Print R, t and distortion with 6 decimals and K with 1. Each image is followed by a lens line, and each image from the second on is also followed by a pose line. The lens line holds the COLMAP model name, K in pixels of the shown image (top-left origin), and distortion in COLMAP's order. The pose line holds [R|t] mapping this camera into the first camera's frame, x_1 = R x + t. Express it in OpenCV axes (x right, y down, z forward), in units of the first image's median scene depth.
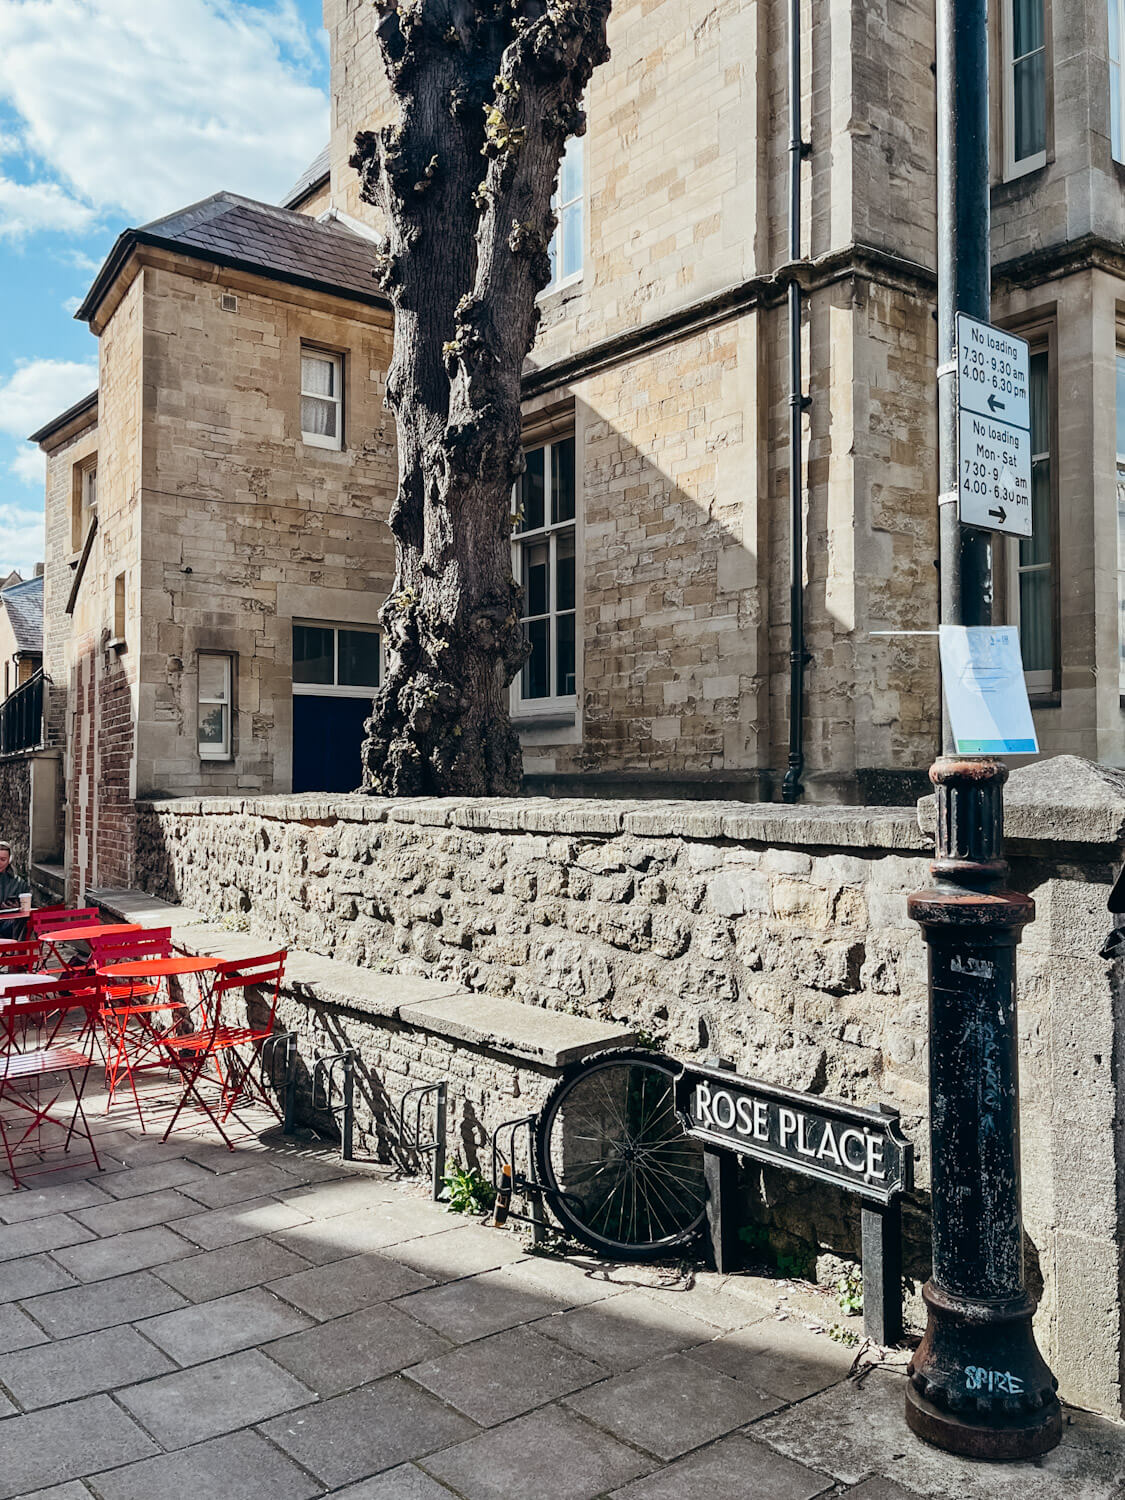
lens RADIAL K [[1133.0, 0, 567.6], [0, 1133.0, 766.4], [0, 0, 1]] dist [0.036208, -0.055573]
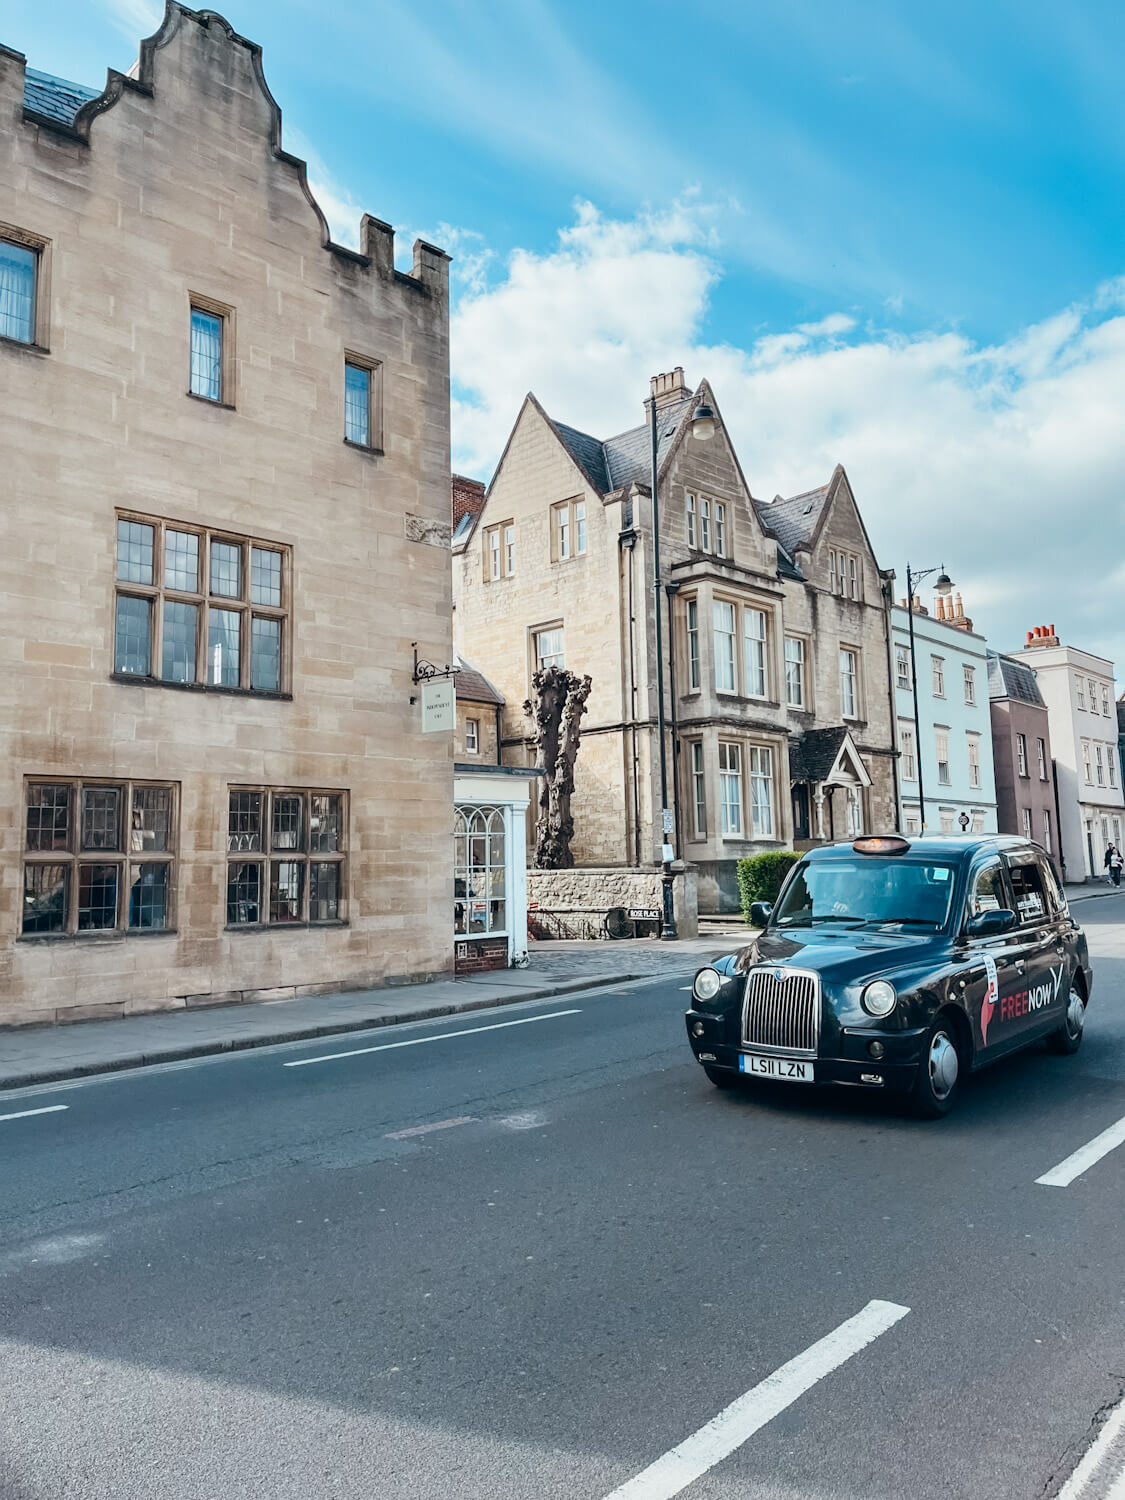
lens RADIAL K [[1133.0, 0, 567.6], [0, 1133.0, 766.4], [0, 0, 1]] dist [0.036208, -0.055573]
pose [[0.985101, -0.007749, 0.171799, -0.773955], [0.021285, 0.996797, -0.077085, -0.030234], [-0.170652, 0.079593, 0.982111, -3.078398]]
